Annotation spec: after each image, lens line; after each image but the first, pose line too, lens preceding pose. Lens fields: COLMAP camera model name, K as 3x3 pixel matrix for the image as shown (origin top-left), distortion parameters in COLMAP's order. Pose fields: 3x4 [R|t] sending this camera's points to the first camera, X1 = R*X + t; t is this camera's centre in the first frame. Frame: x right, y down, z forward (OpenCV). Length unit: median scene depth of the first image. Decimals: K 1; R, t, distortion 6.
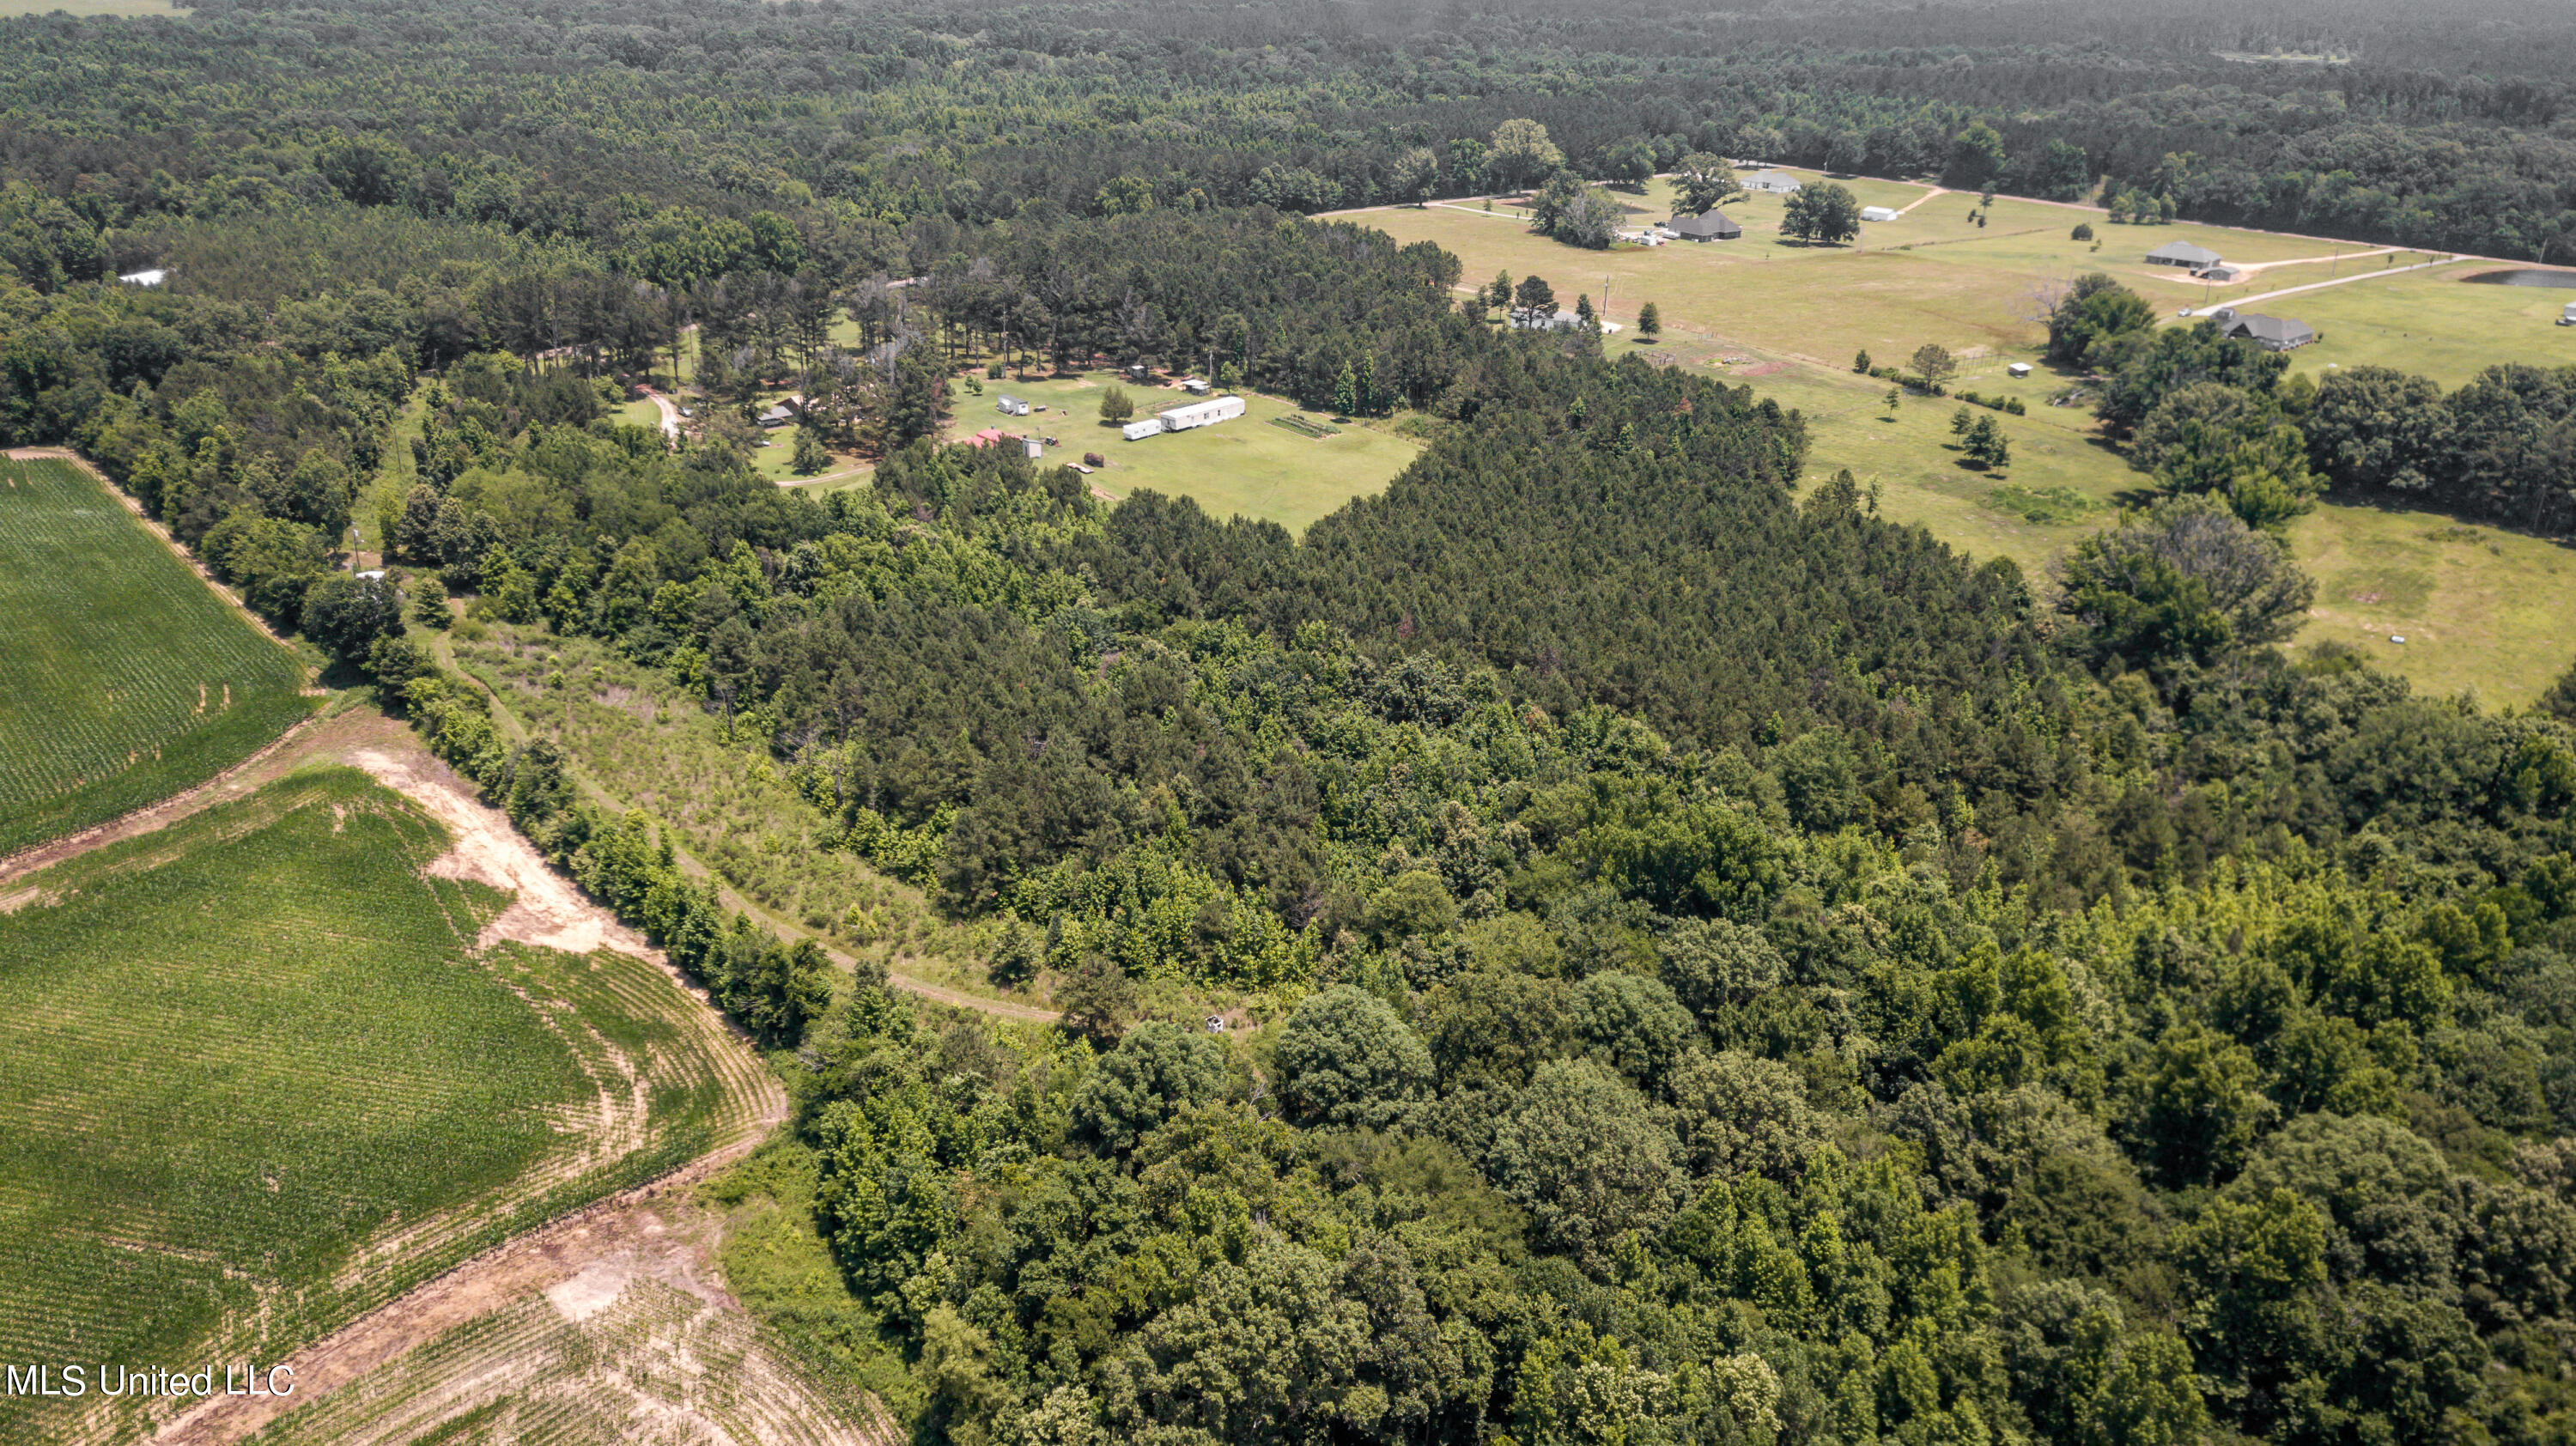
lens RADIAL K [[1972.5, 0, 1273.7], [0, 1972.5, 729.3], [0, 0, 1]] dist [0.019325, 0.015333]
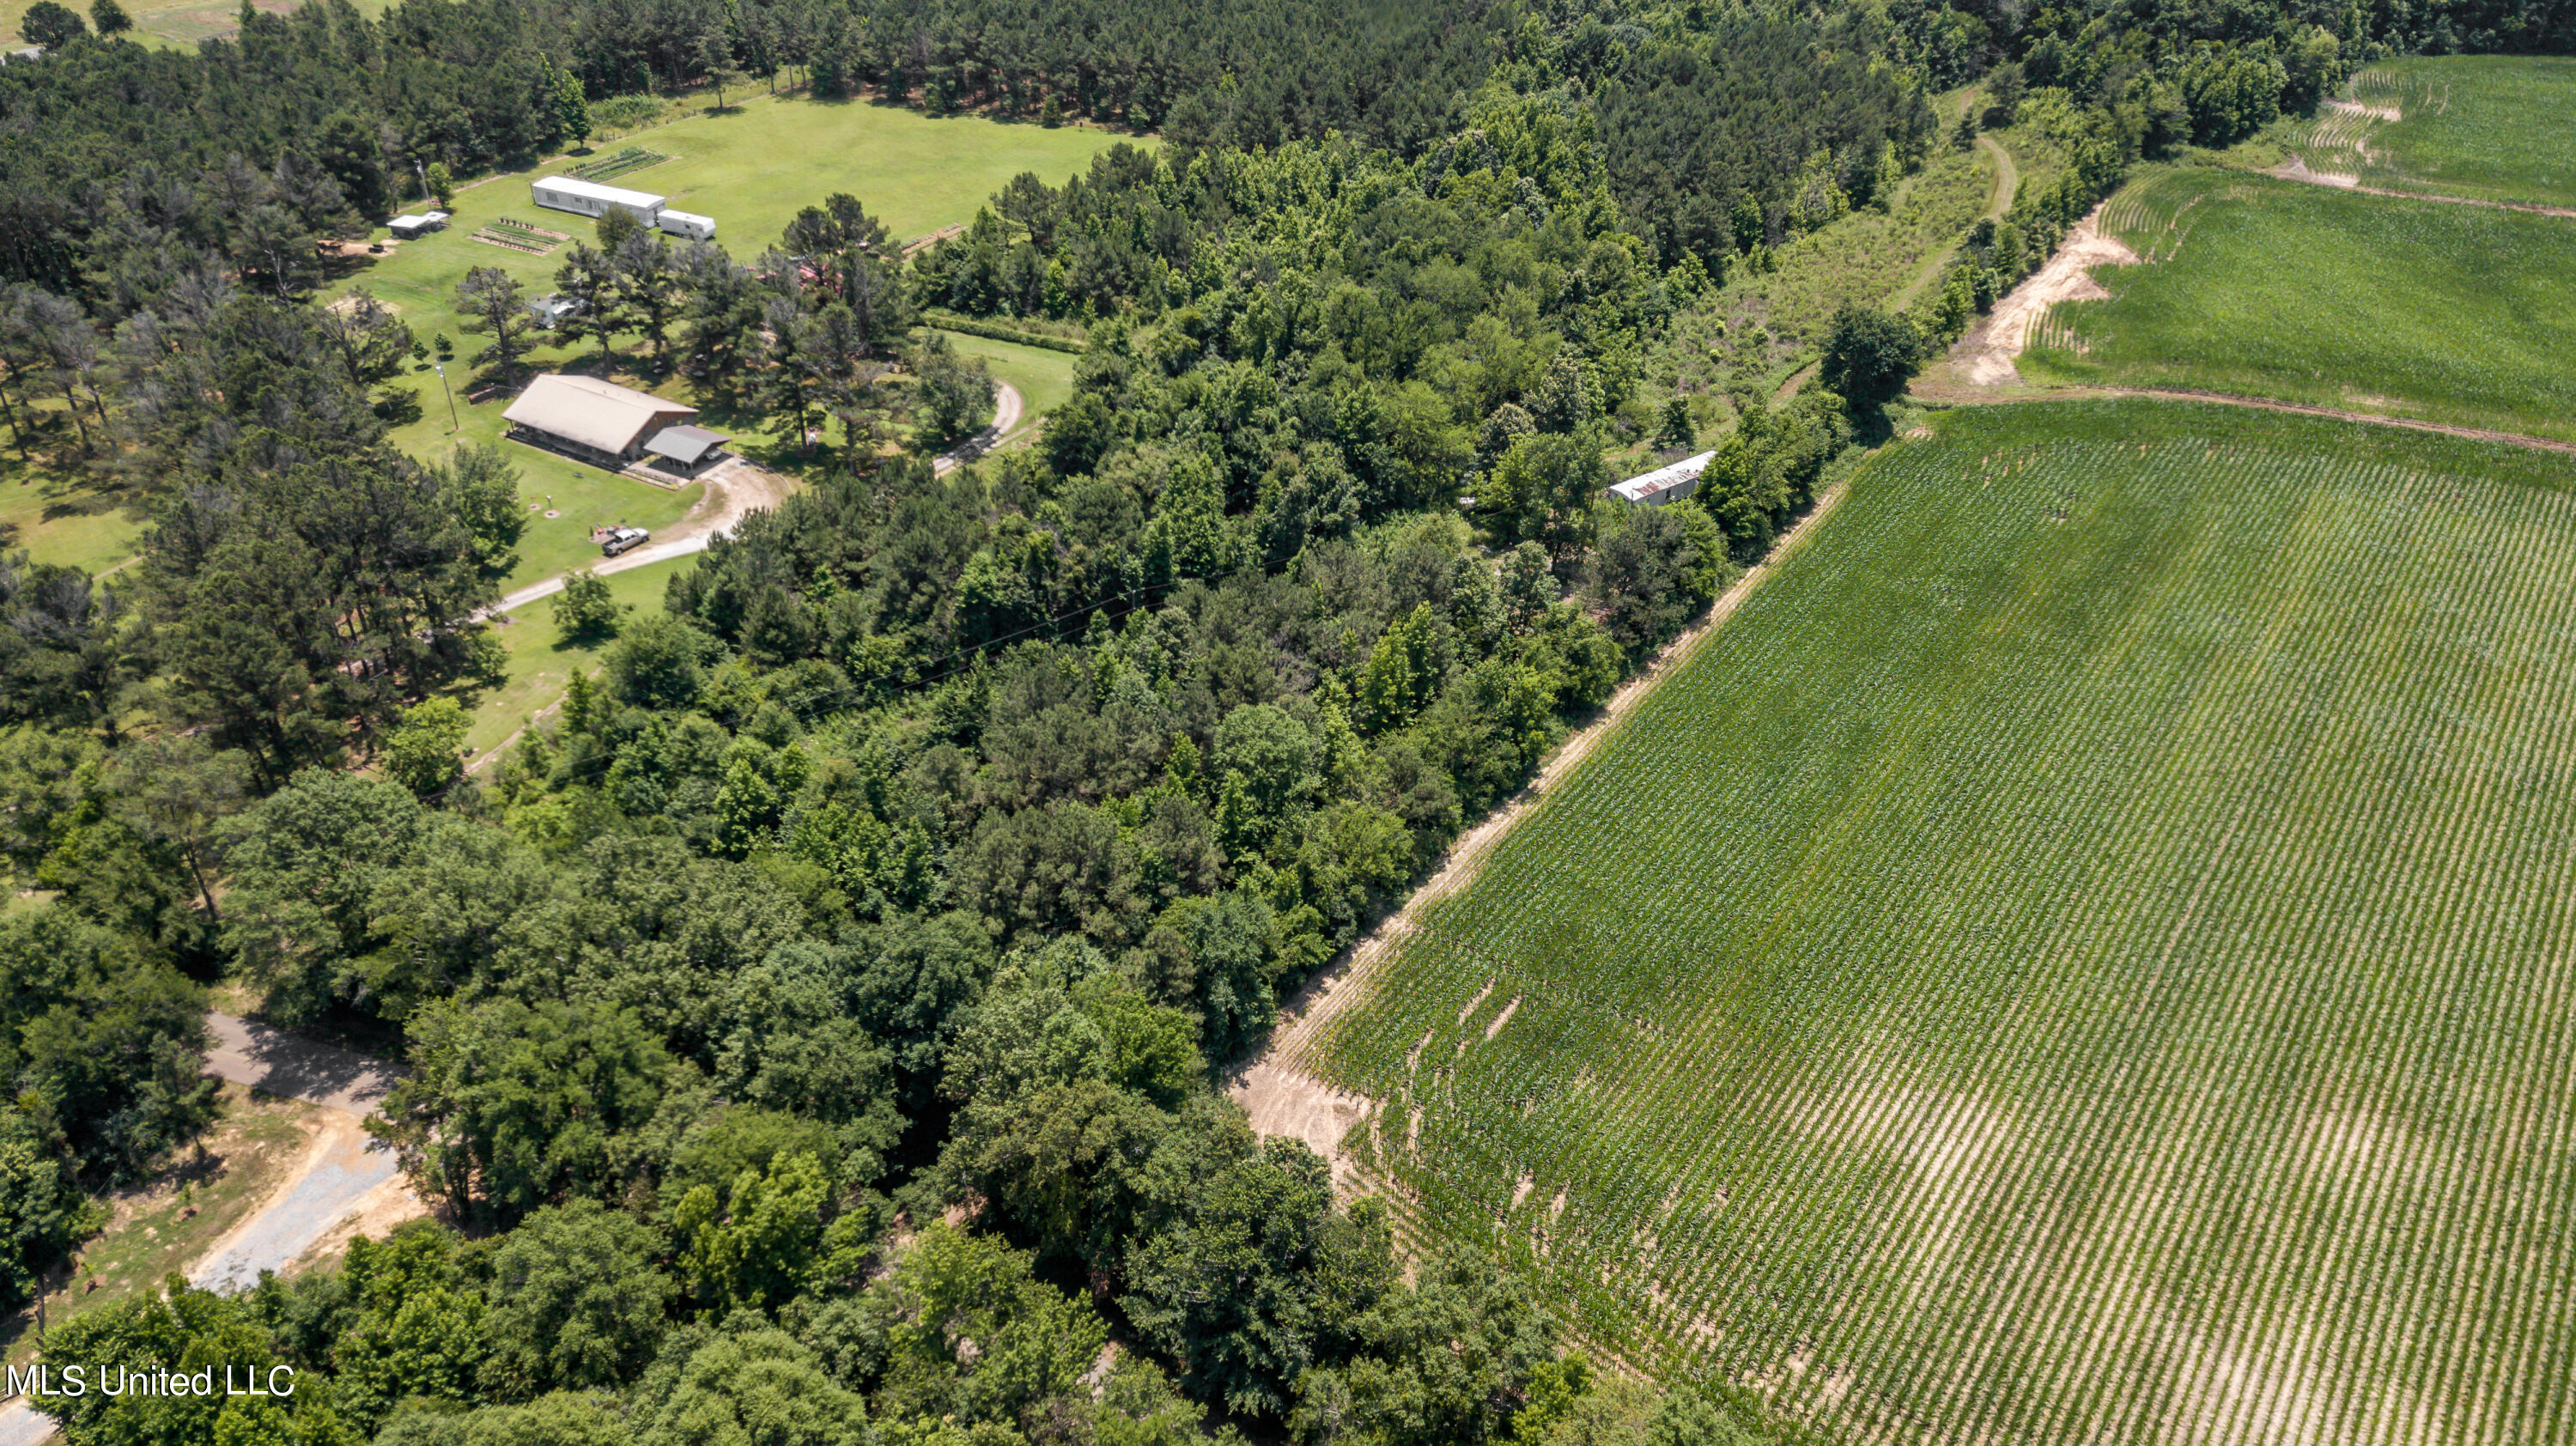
lens RADIAL K [[1972.5, 0, 1274.4], [0, 1972.5, 722.0], [0, 0, 1]] dist [0.019325, 0.015333]
pose [[-0.243949, -0.571423, 0.783559, -1.098873], [0.376908, 0.688586, 0.619507, -0.546768], [-0.893549, 0.446458, 0.047394, 1.181583]]
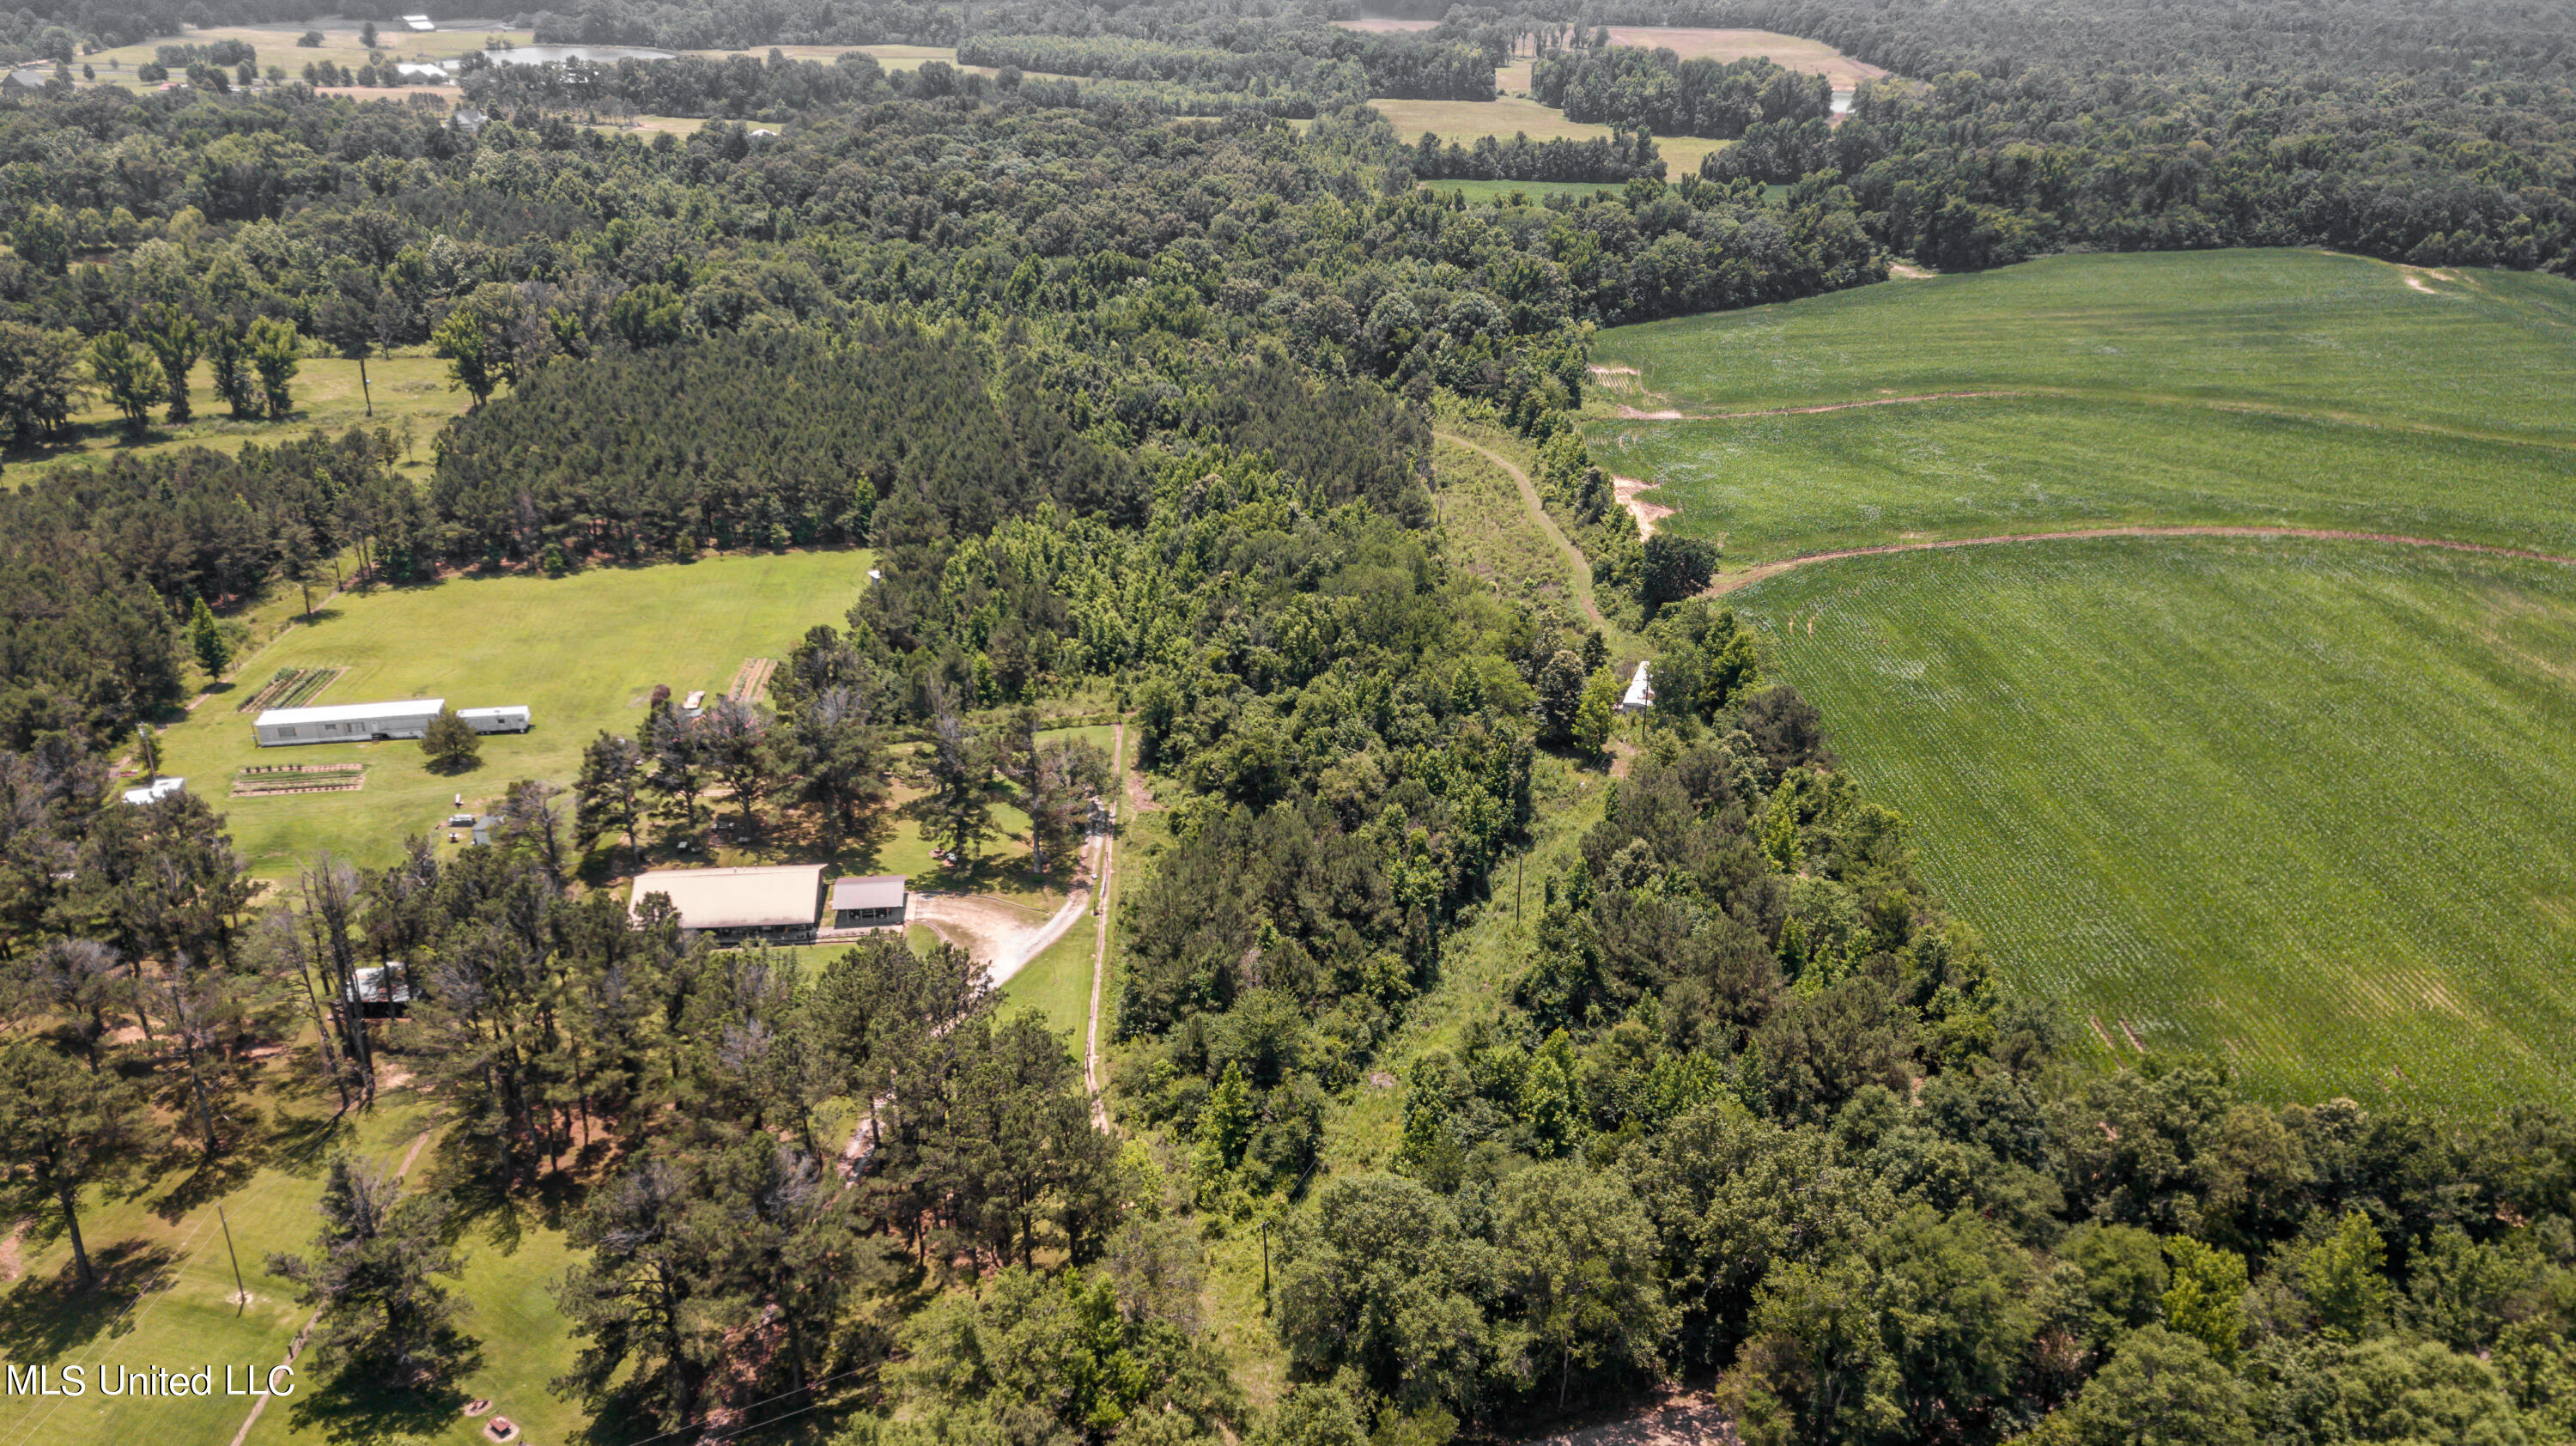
lens RADIAL K [[1972.5, 0, 1269.5], [0, 1972.5, 726.4], [0, 0, 1]] dist [0.019325, 0.015333]
pose [[-0.772254, -0.282730, 0.568935, -0.872215], [0.226501, 0.714148, 0.662337, -0.720352], [-0.593566, 0.640357, -0.487465, 1.612696]]
